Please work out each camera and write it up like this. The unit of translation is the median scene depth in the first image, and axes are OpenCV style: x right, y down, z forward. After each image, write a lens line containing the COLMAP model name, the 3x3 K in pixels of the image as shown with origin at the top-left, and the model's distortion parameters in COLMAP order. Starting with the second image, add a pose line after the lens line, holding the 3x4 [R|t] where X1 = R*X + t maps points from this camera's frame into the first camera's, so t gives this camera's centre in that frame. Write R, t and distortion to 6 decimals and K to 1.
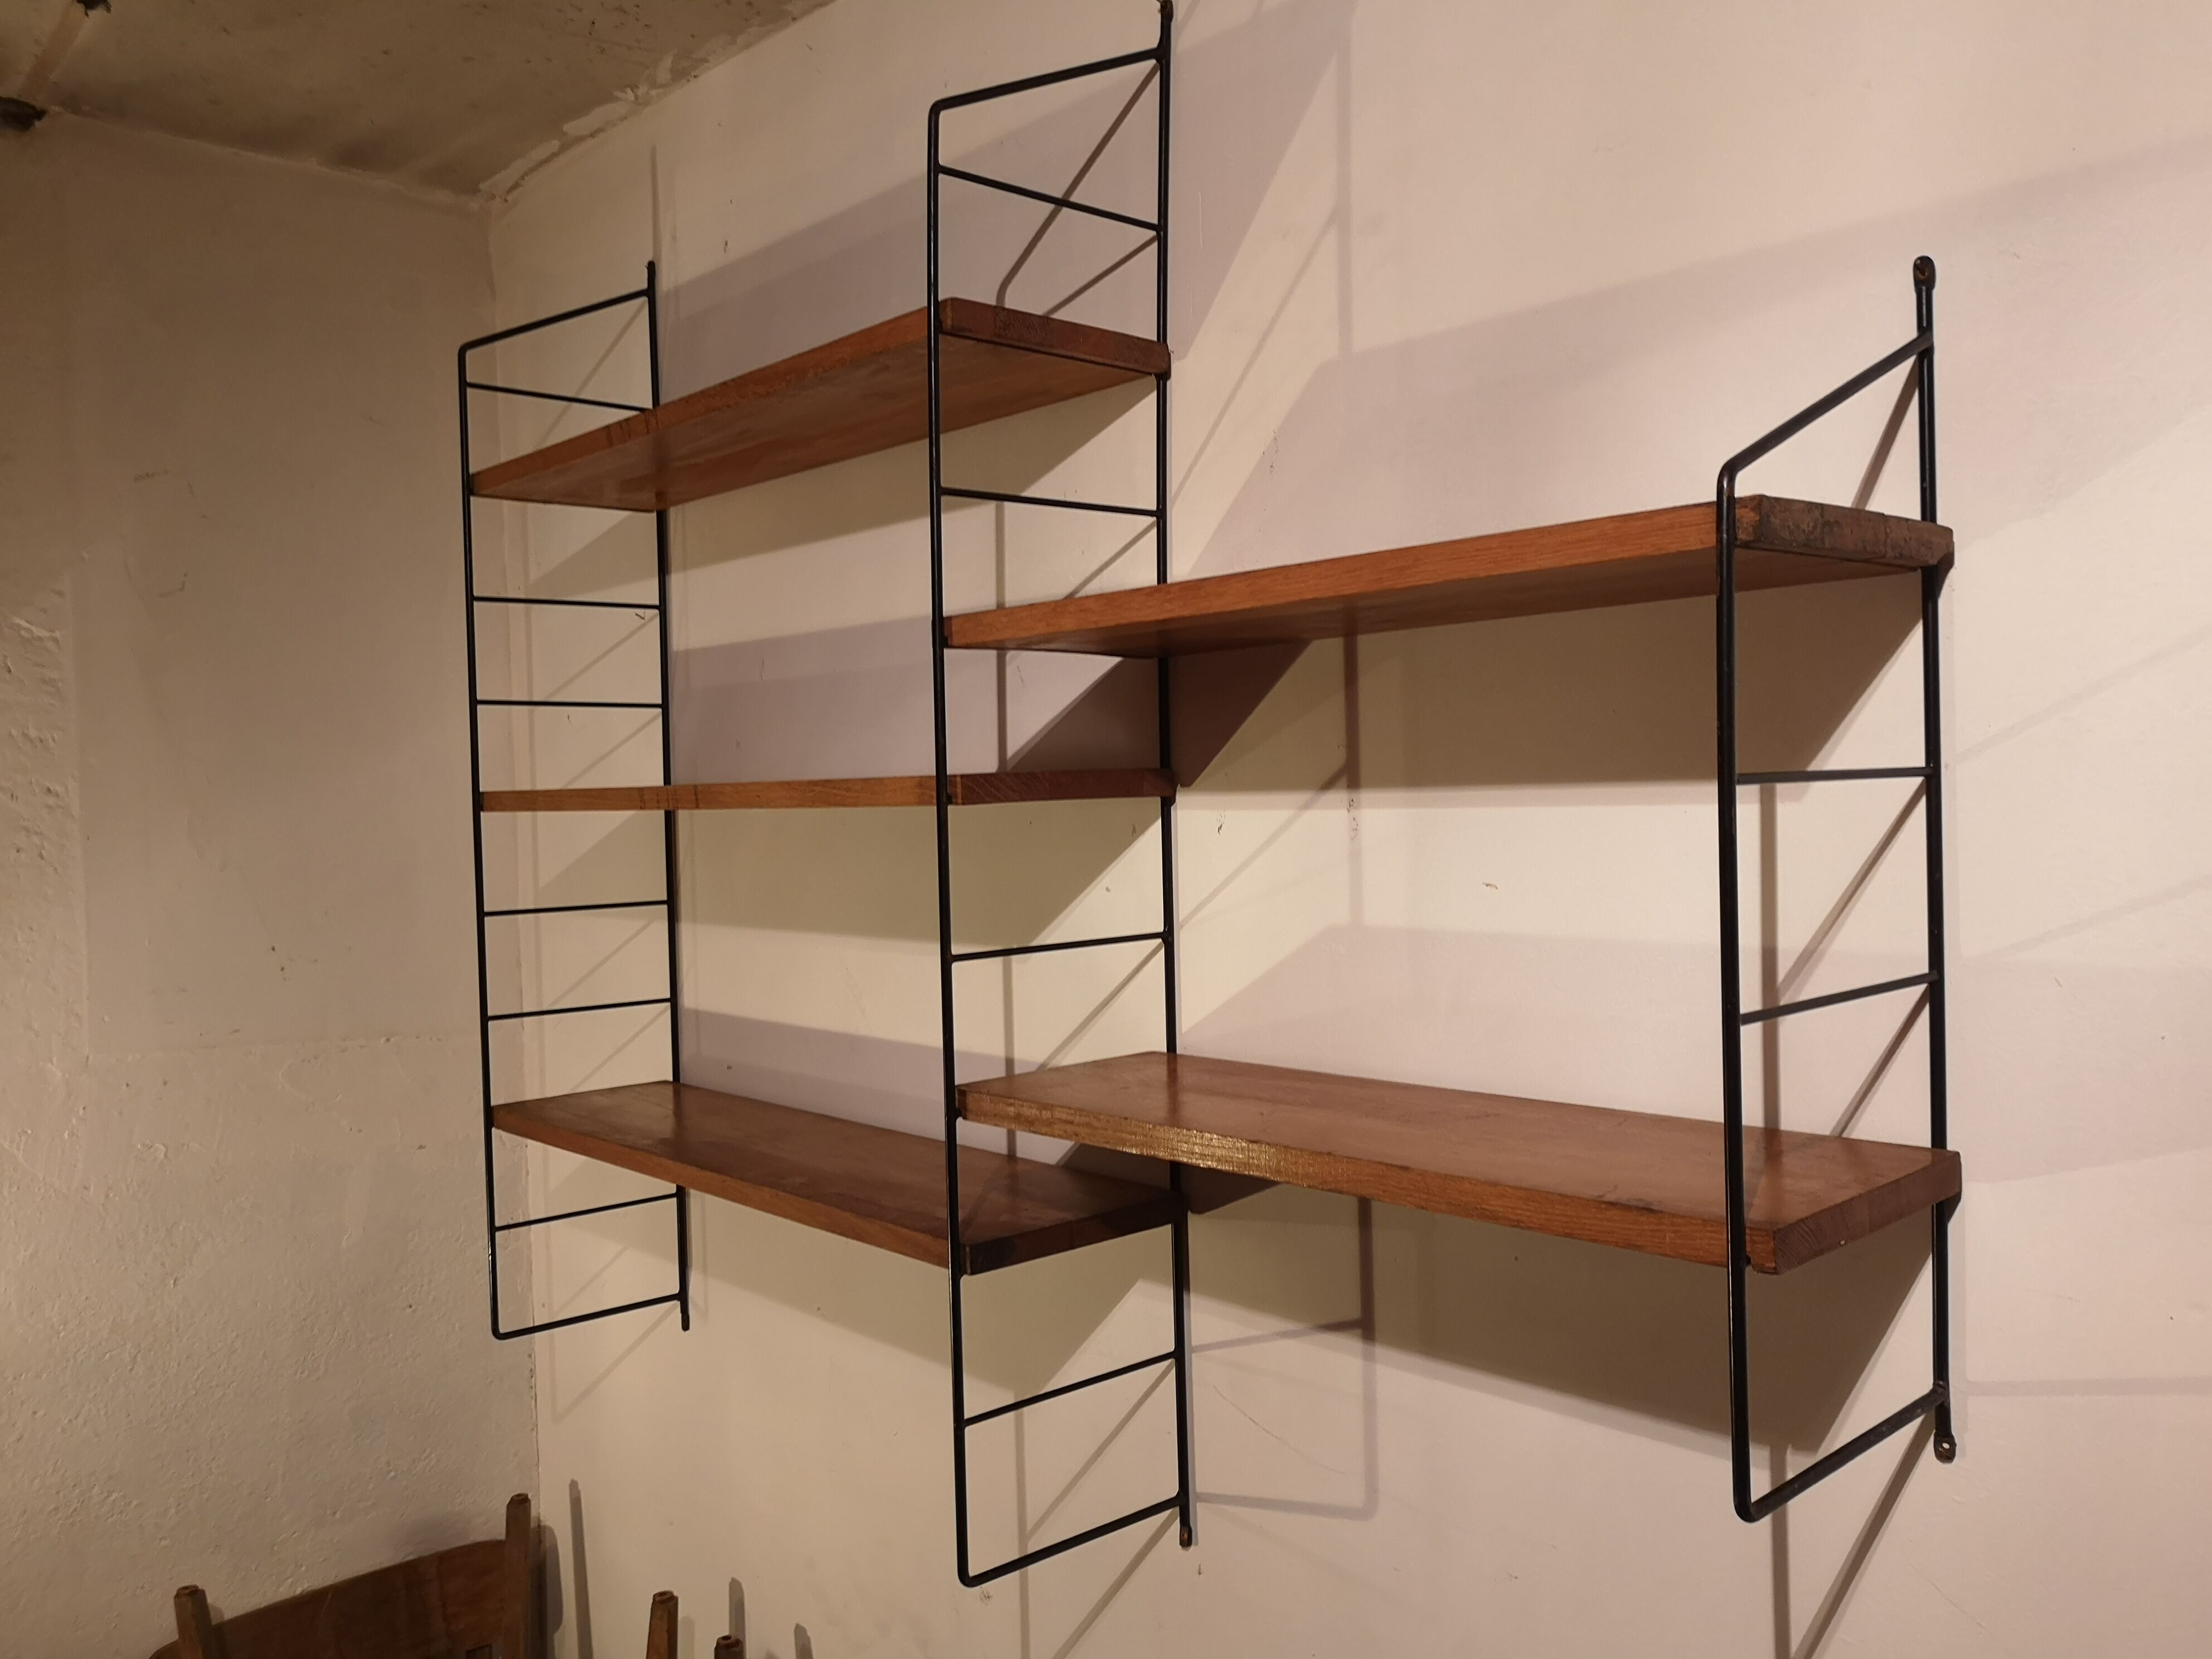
lens RADIAL K [[1761.9, 0, 1106.0], [0, 1761.9, 829.5], [0, 0, 1]] dist [-0.004699, -0.007048]
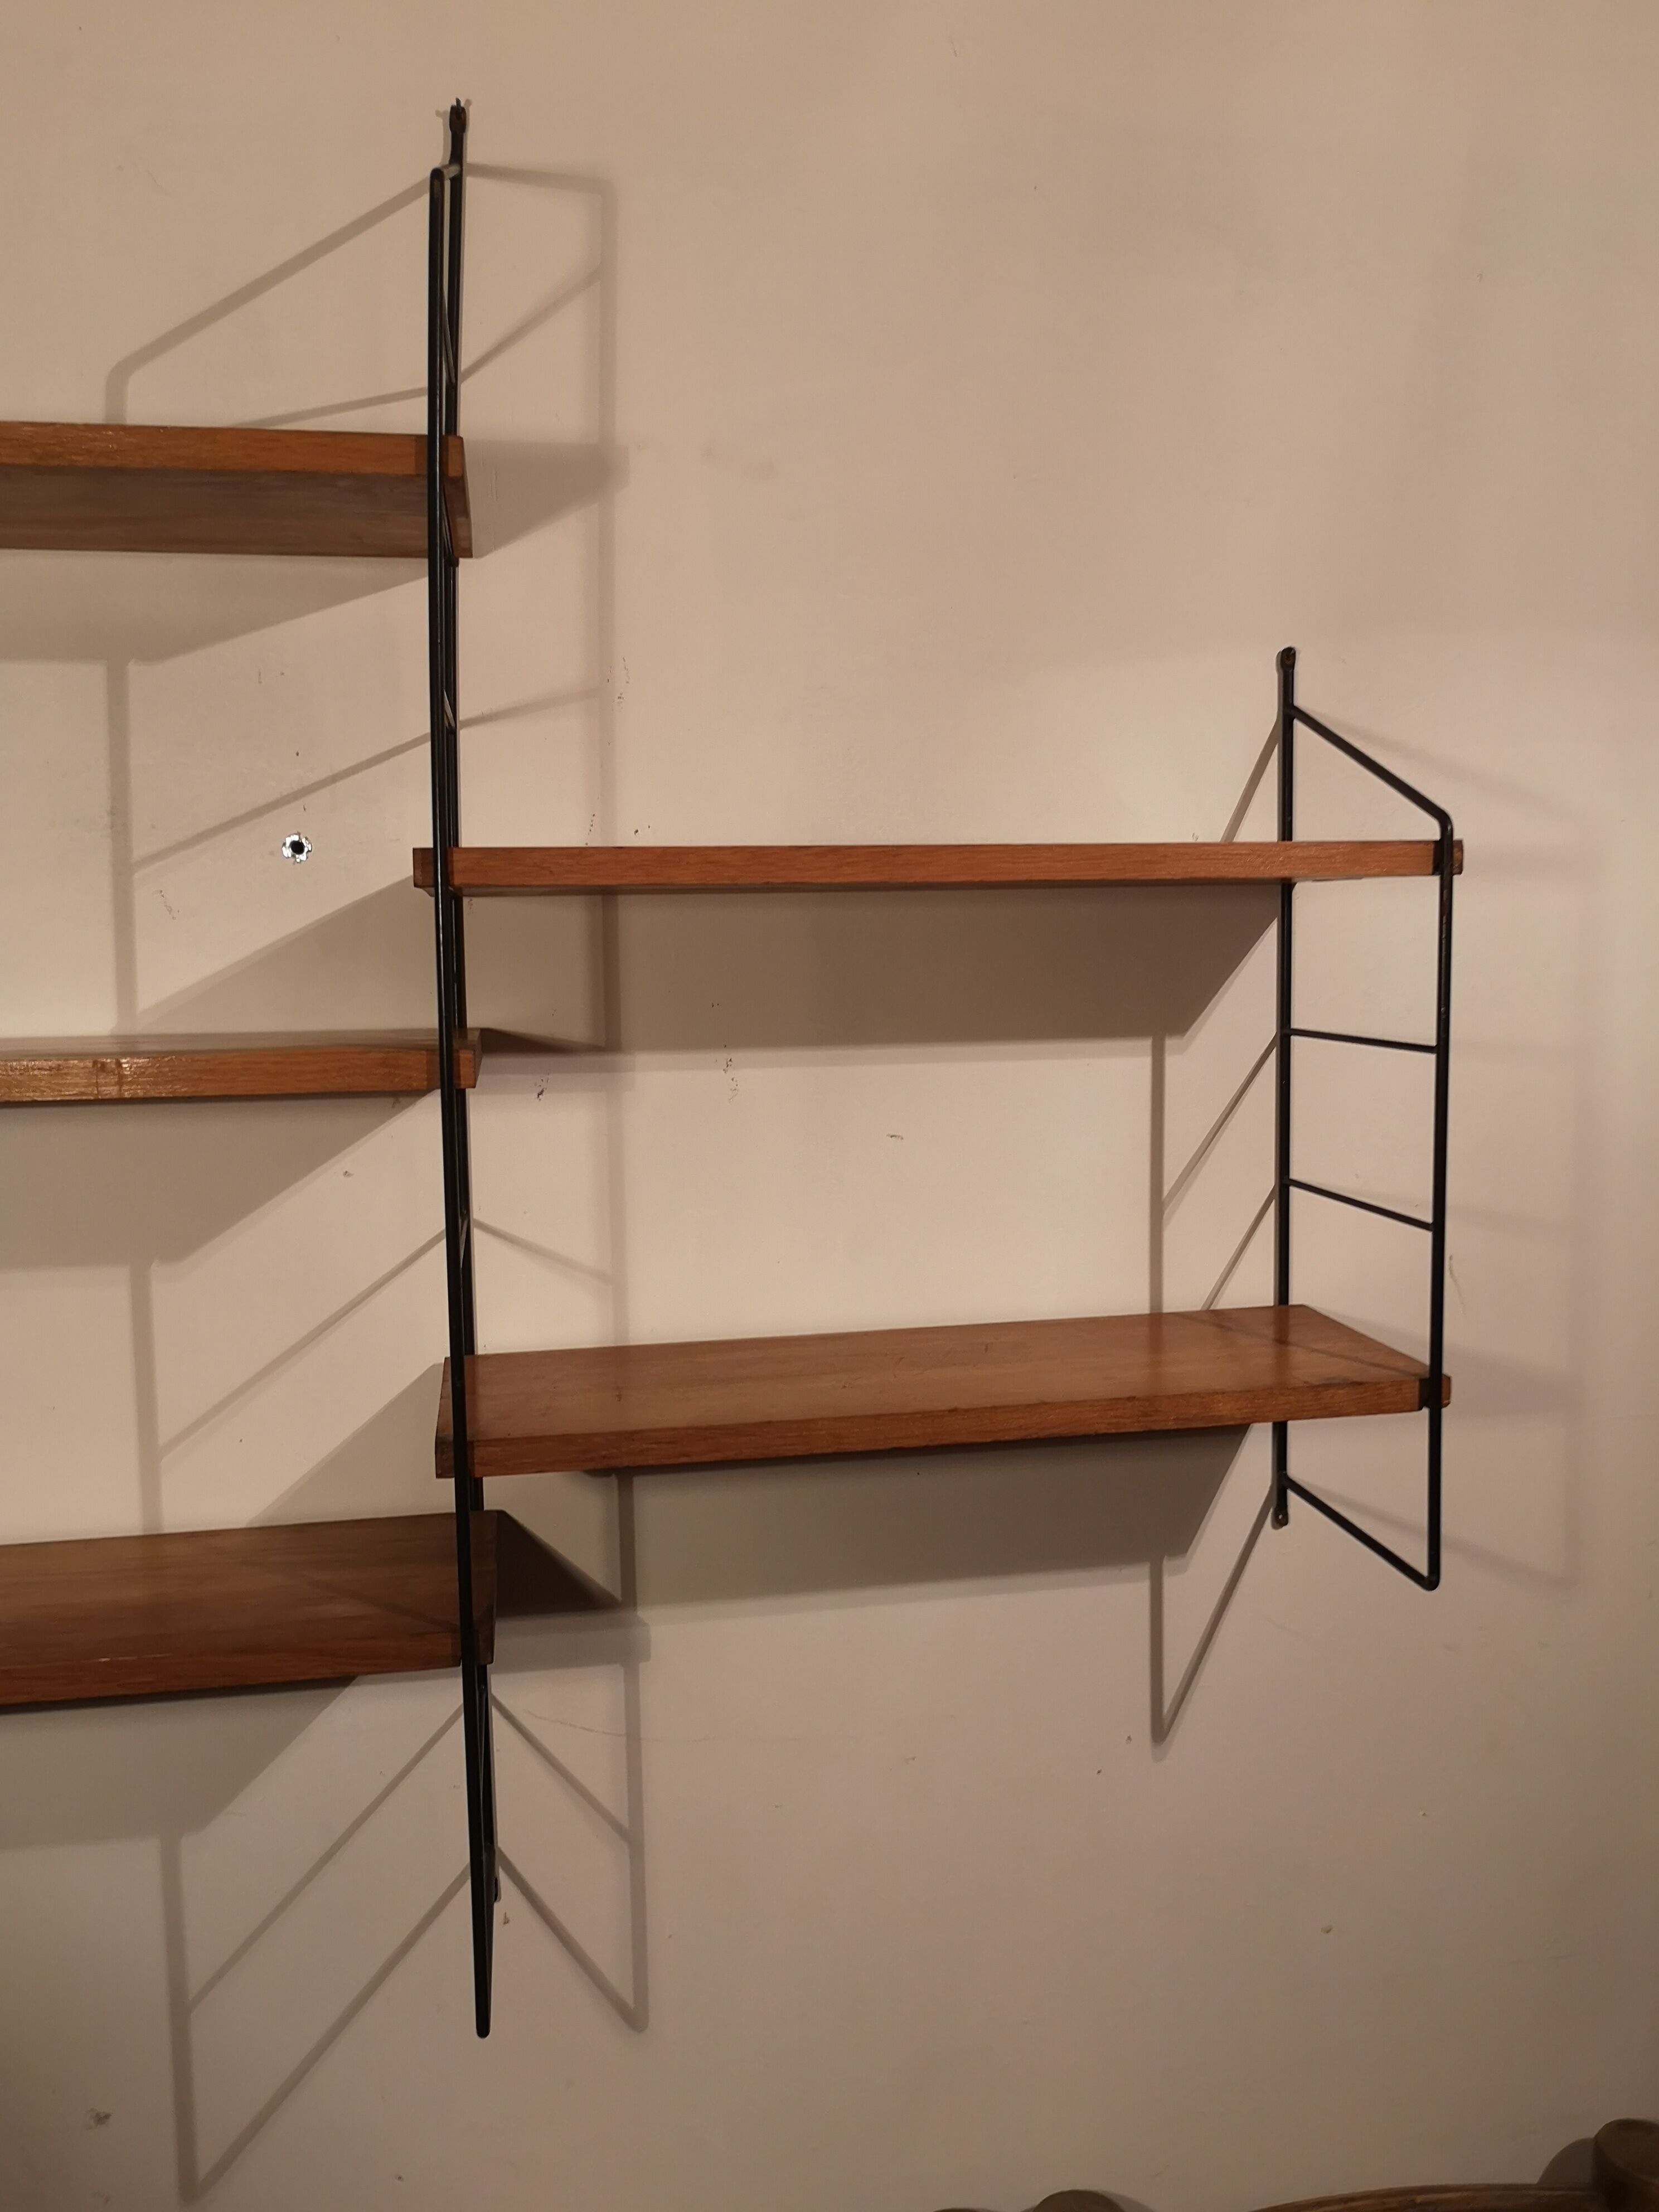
lens RADIAL K [[1770.3, 0, 855.0], [0, 1770.3, 1104.3], [0, 0, 1]] dist [-0.002291, -0.009992]
pose [[0.524679, -0.064875, 0.848825, -0.612894], [0.020860, 0.997772, 0.063365, -0.049138], [-0.851044, -0.015540, 0.524864, 0.400088]]
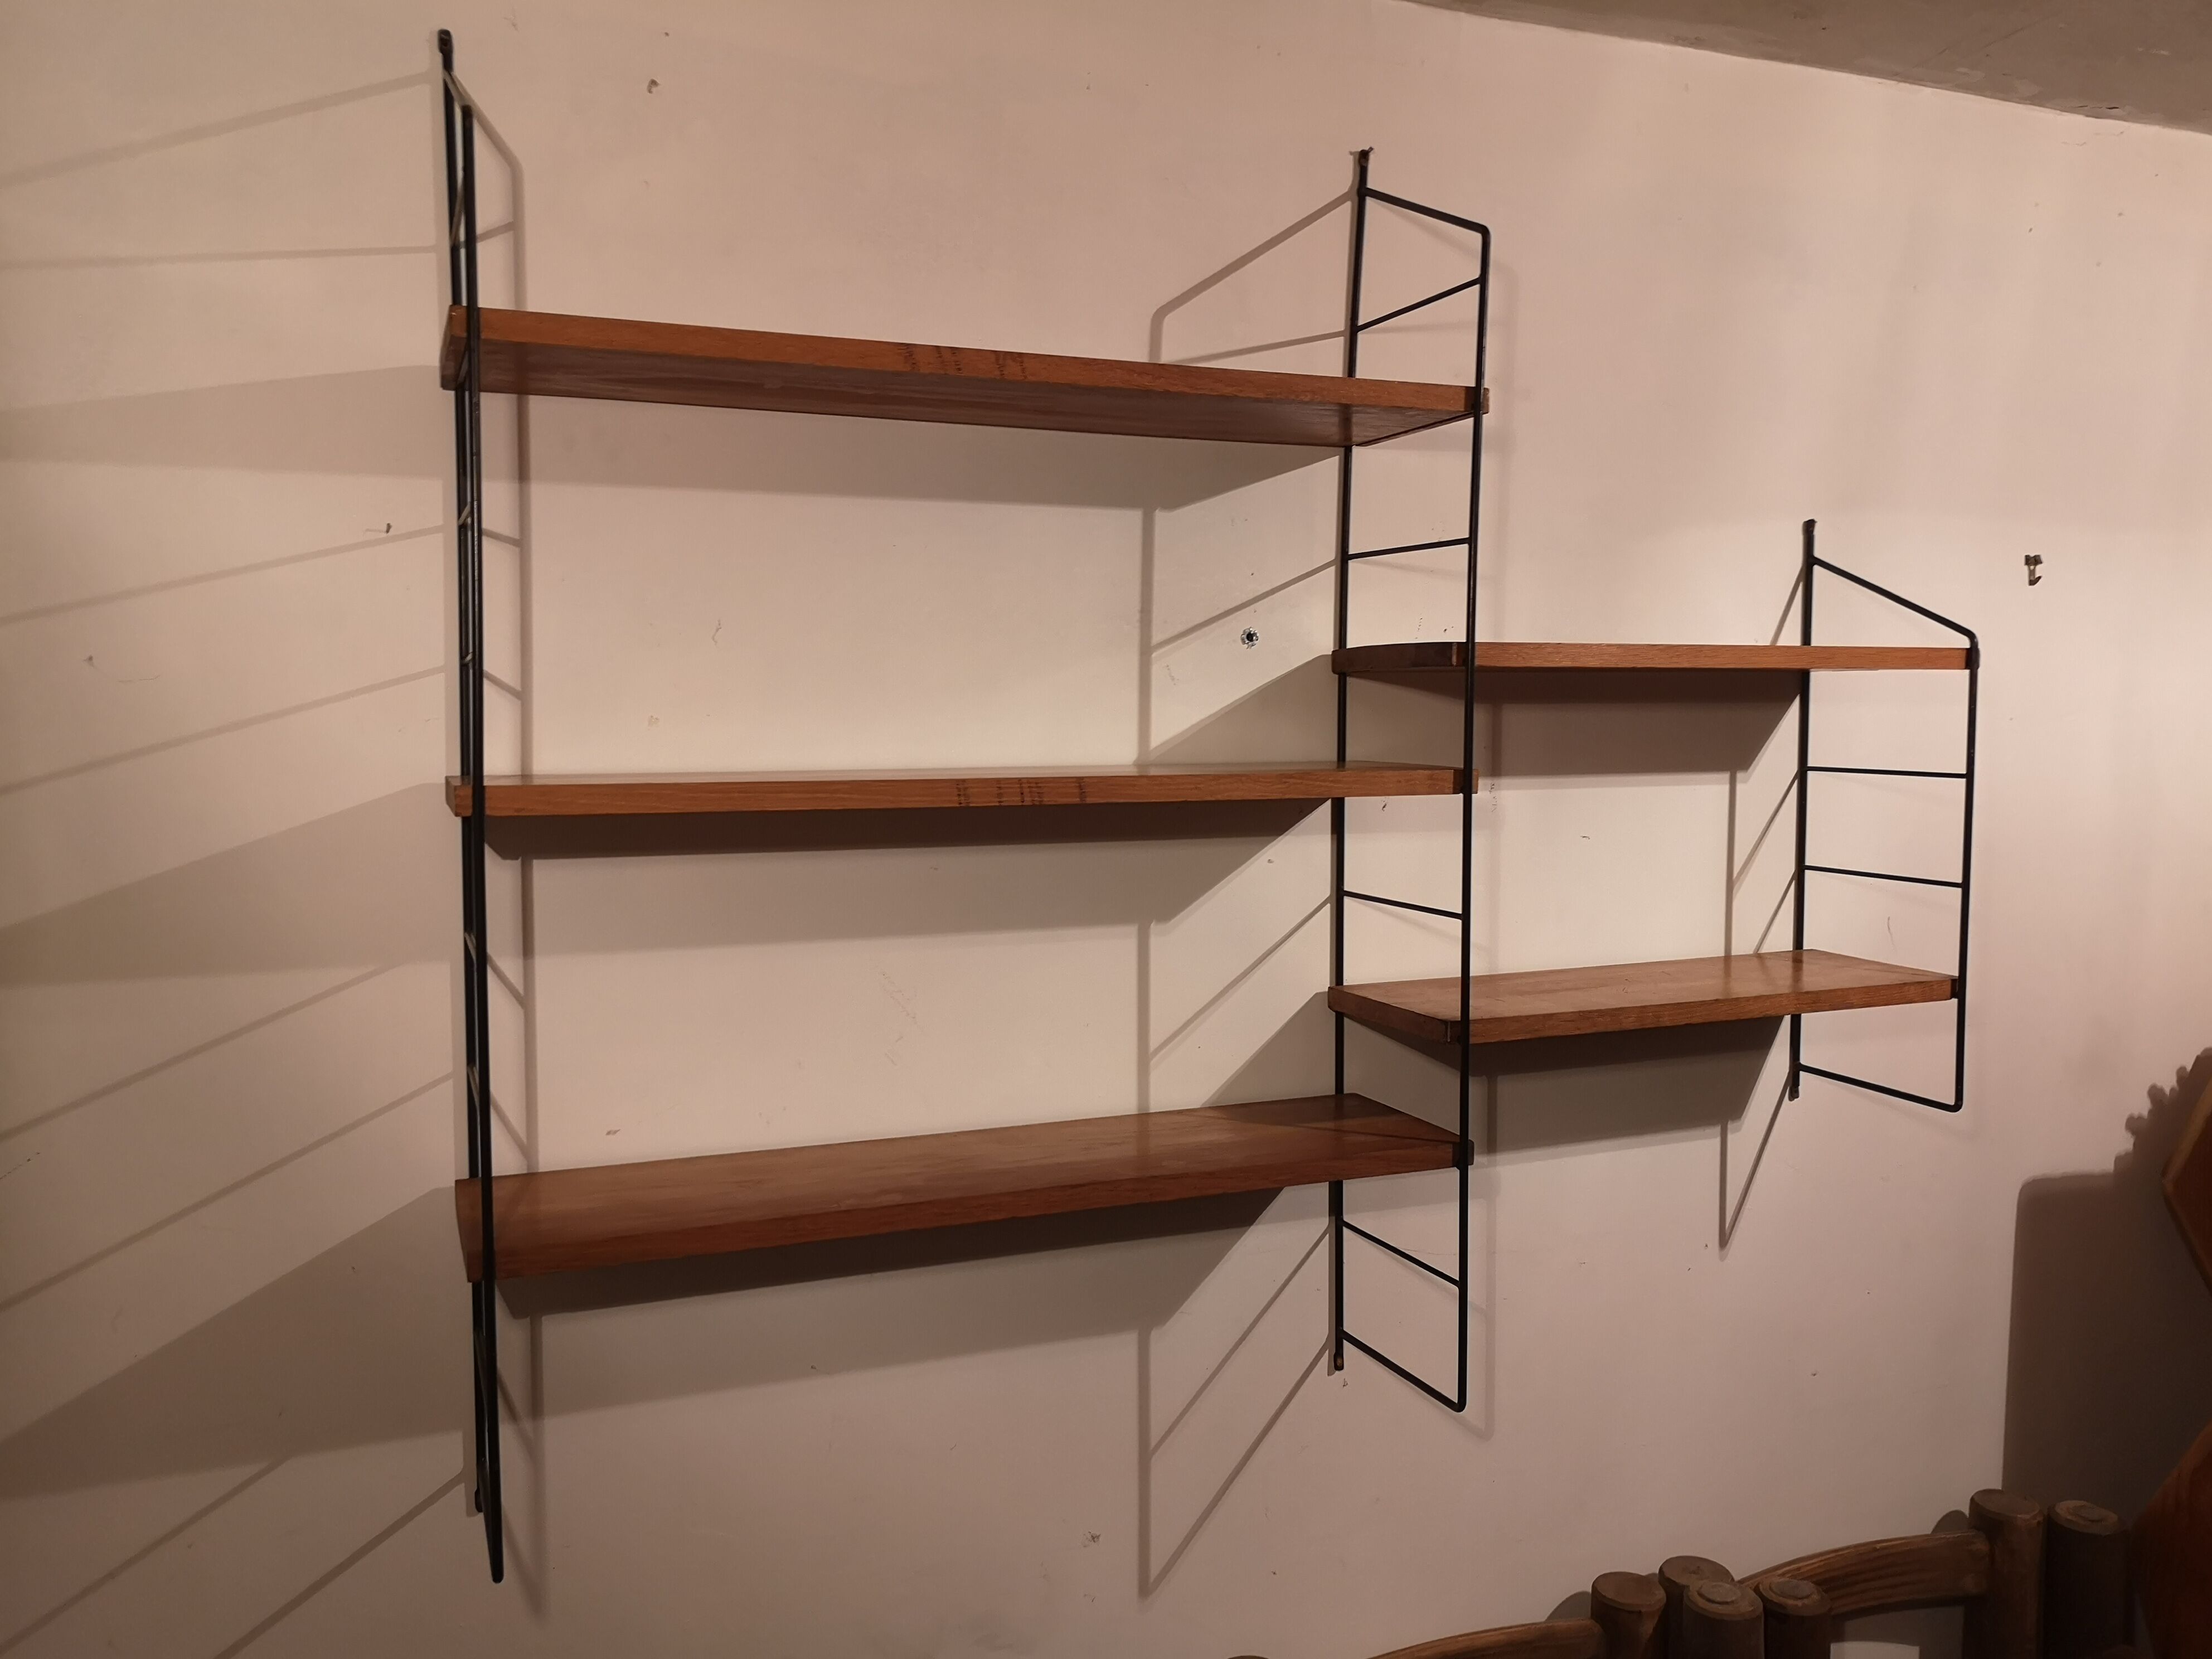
lens RADIAL K [[1761.9, 0, 1106.0], [0, 1761.9, 829.5], [0, 0, 1]] dist [-0.004699, -0.007048]
pose [[0.341524, -0.043205, 0.938879, -1.241088], [0.015411, 0.999066, 0.040369, -0.040163], [-0.939747, 0.000682, 0.341871, 0.752743]]
